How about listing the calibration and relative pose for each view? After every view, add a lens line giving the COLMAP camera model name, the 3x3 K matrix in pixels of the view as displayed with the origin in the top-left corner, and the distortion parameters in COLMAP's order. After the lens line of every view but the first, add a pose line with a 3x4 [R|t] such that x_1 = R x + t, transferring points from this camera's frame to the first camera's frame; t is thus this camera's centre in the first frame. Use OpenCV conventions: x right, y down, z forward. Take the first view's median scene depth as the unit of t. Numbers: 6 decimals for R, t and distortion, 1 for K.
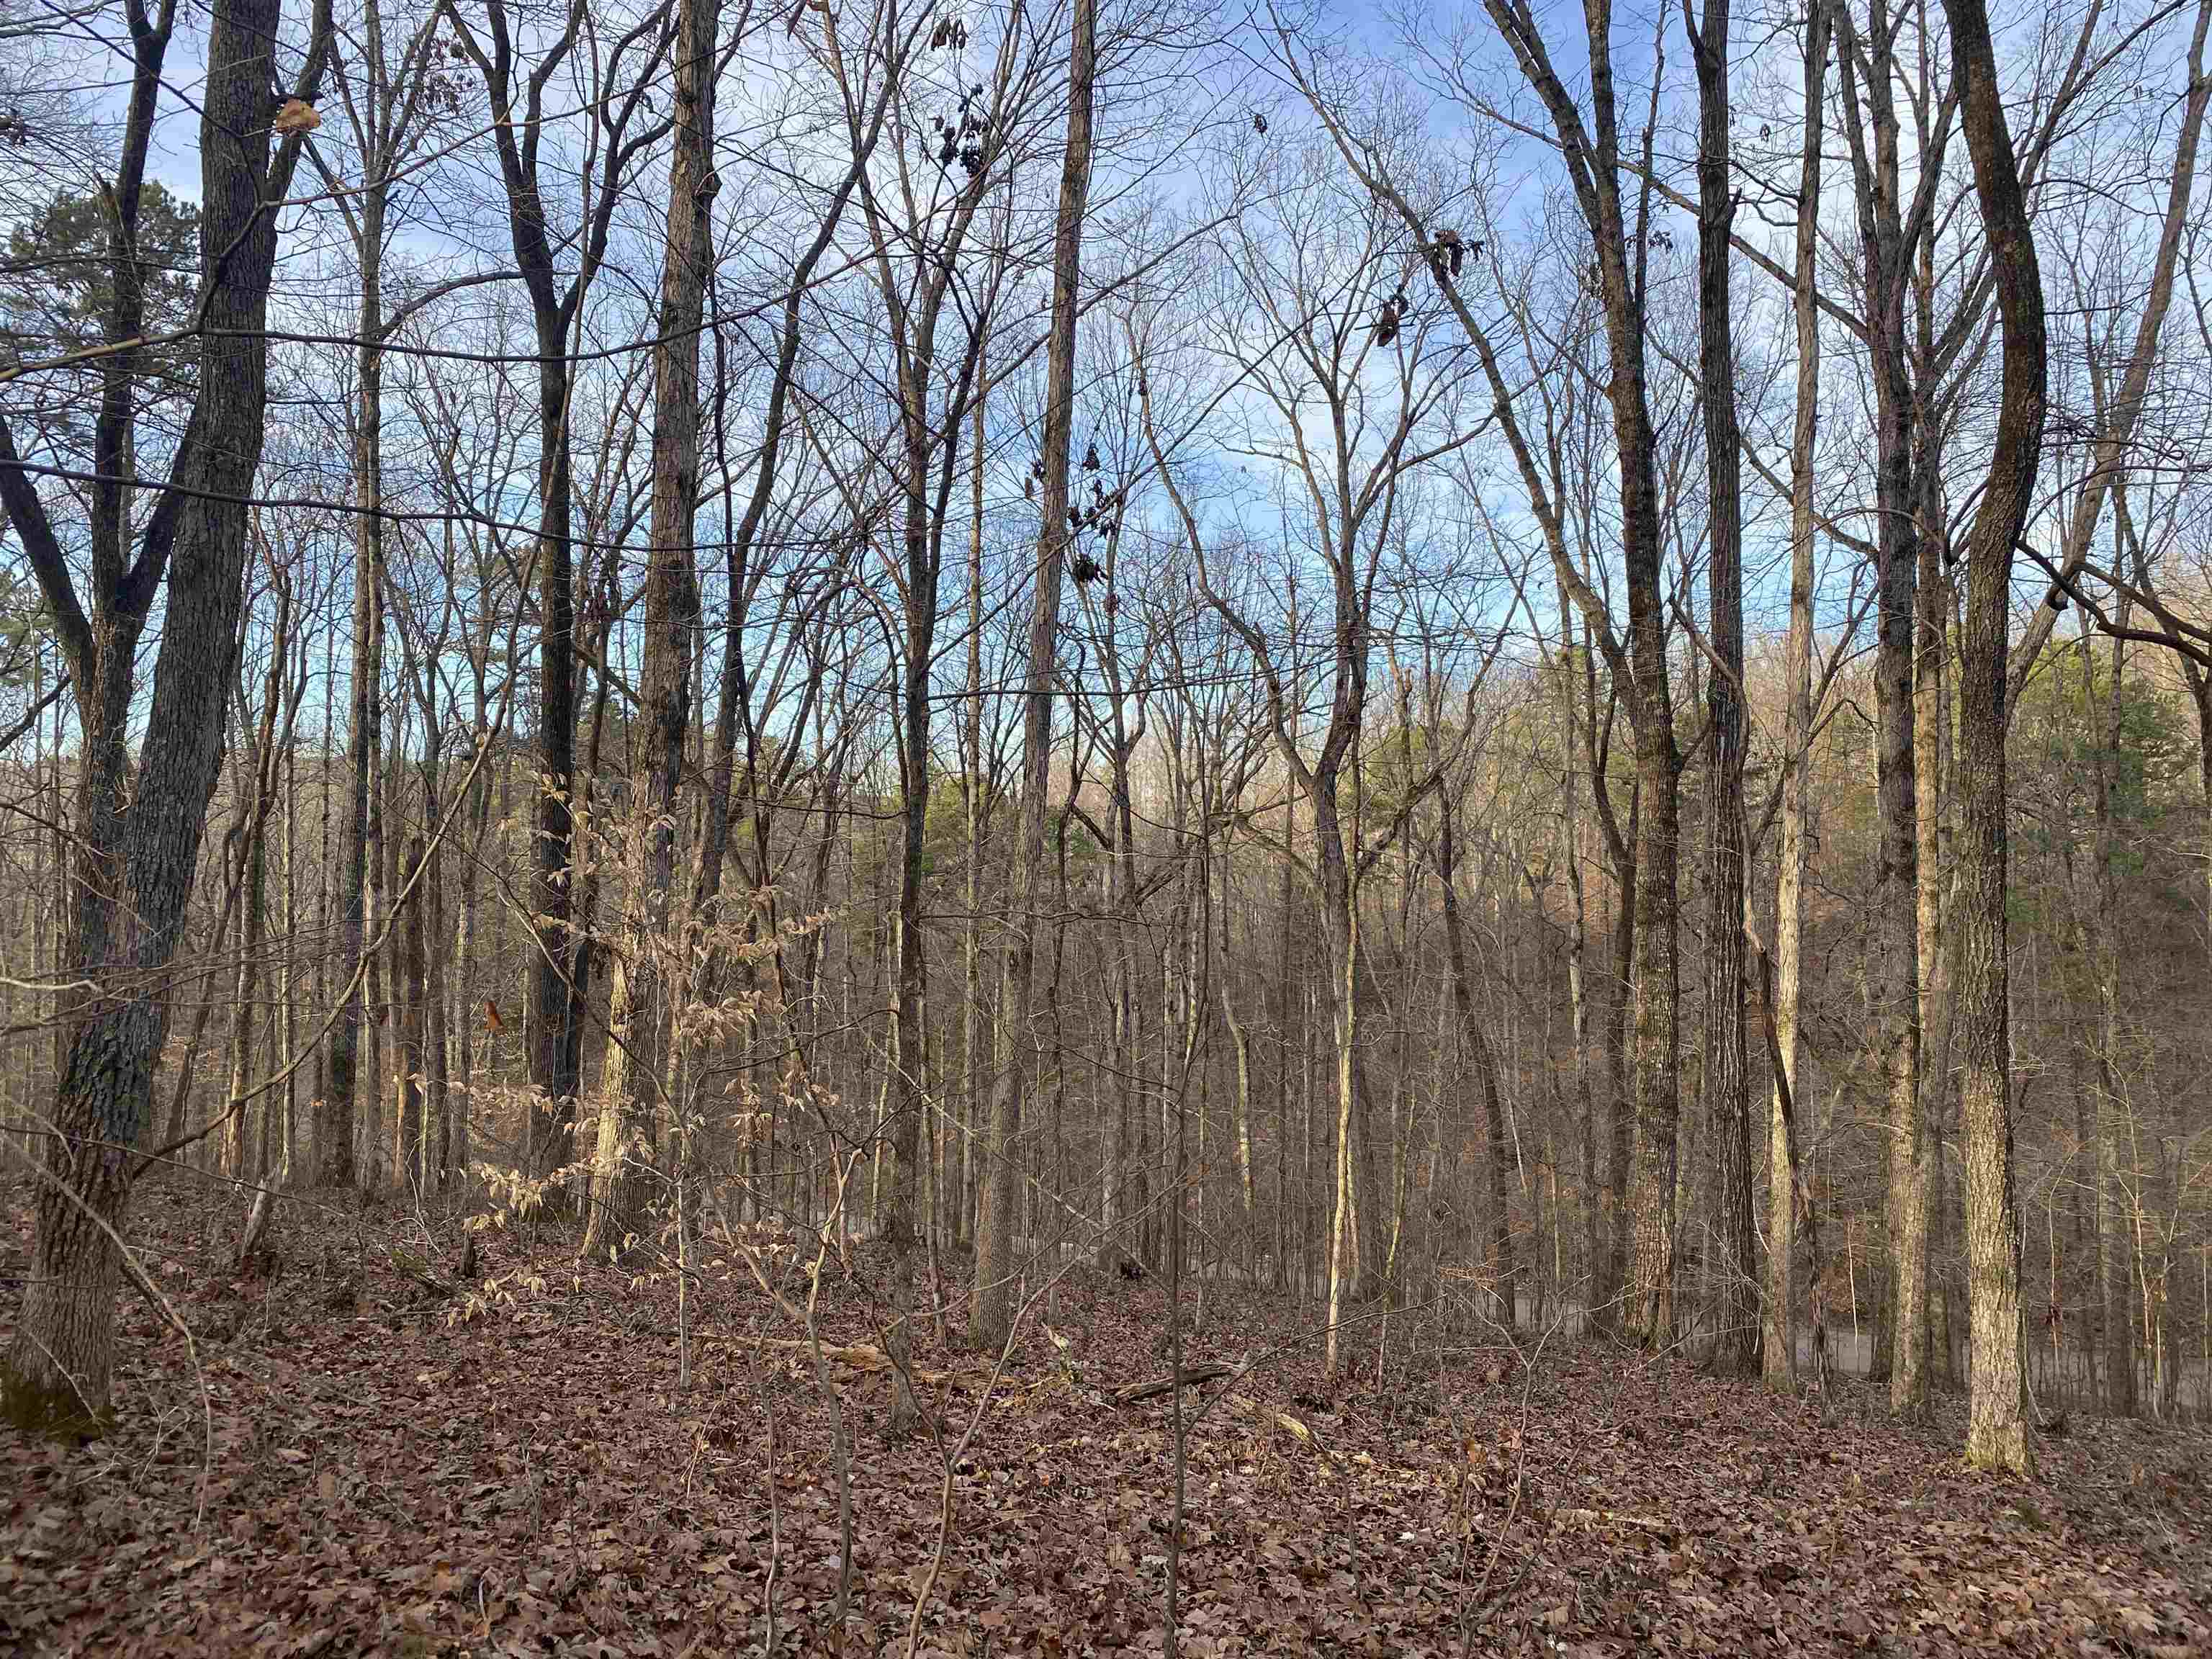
lens RADIAL K [[1647.1, 0, 1106.0], [0, 1647.1, 829.5], [0, 0, 1]] dist [0.038692, -0.003117]
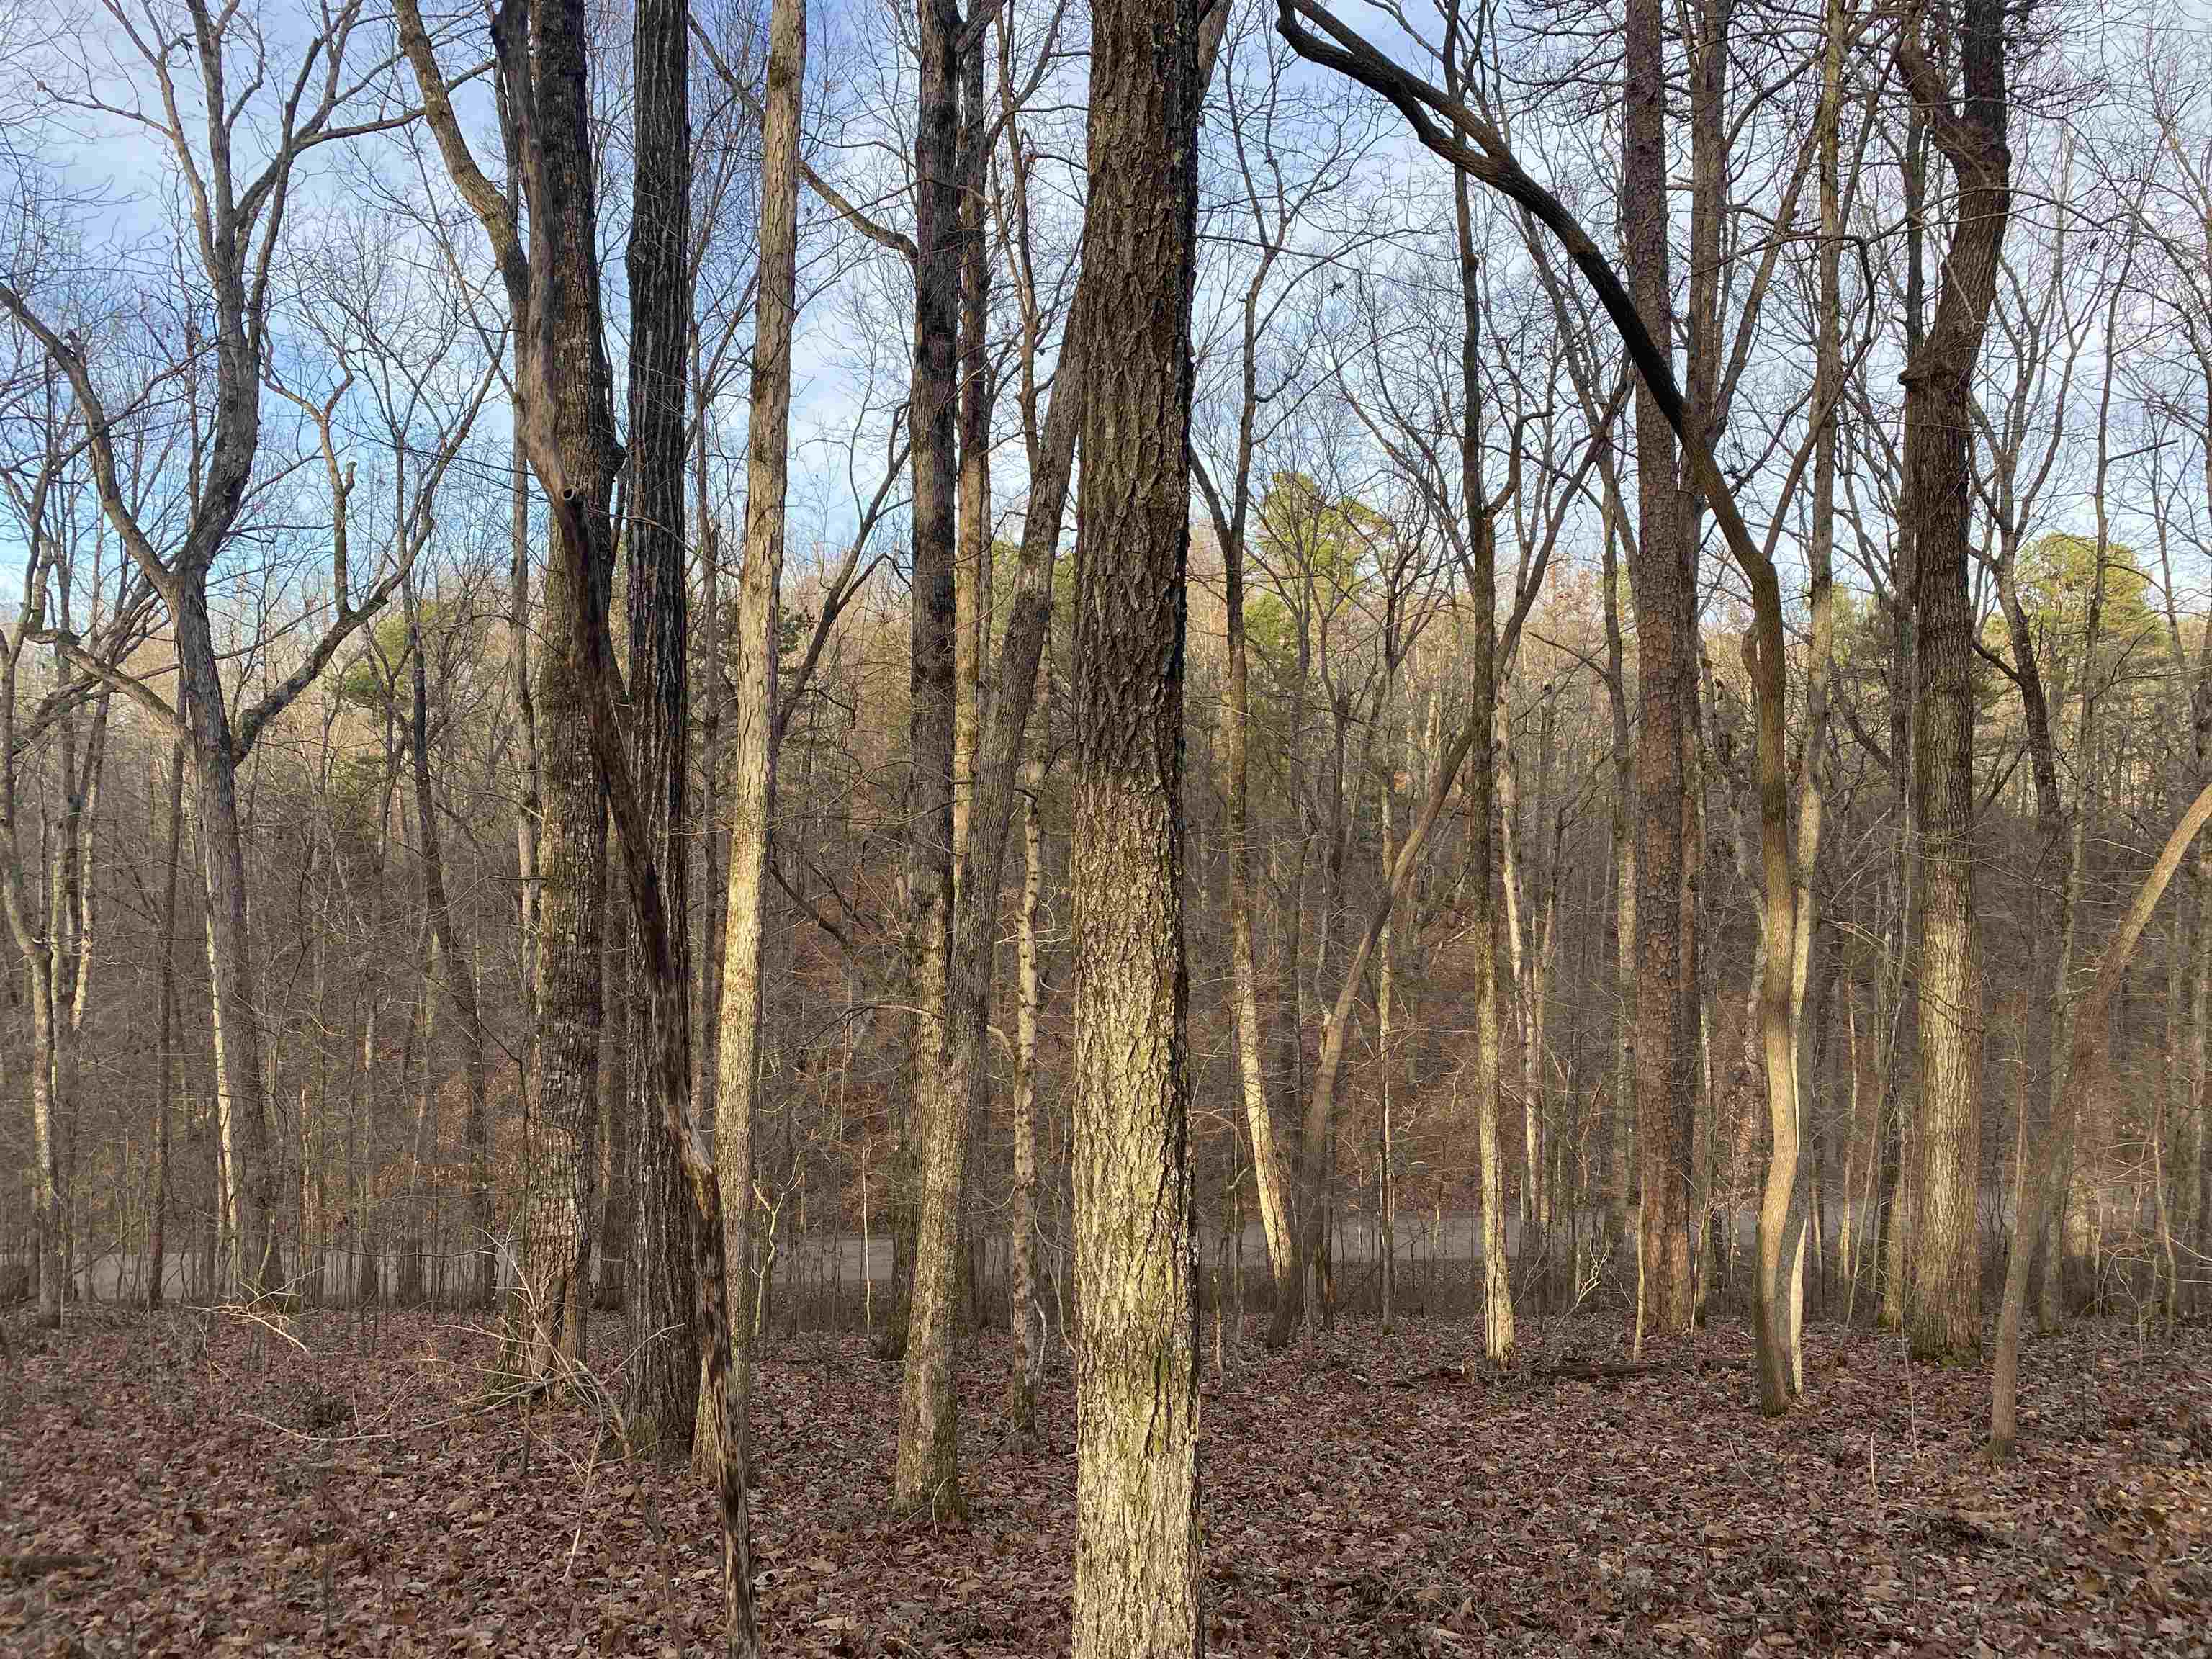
lens RADIAL K [[1661.6, 0, 1053.1], [0, 1661.6, 839.8], [0, 0, 1]] dist [0.032820, -0.010849]
pose [[0.870177, -0.002124, 0.492735, 0.131573], [-0.021436, 0.998881, 0.042162, 0.054879], [-0.492273, -0.047250, 0.869158, 0.271611]]
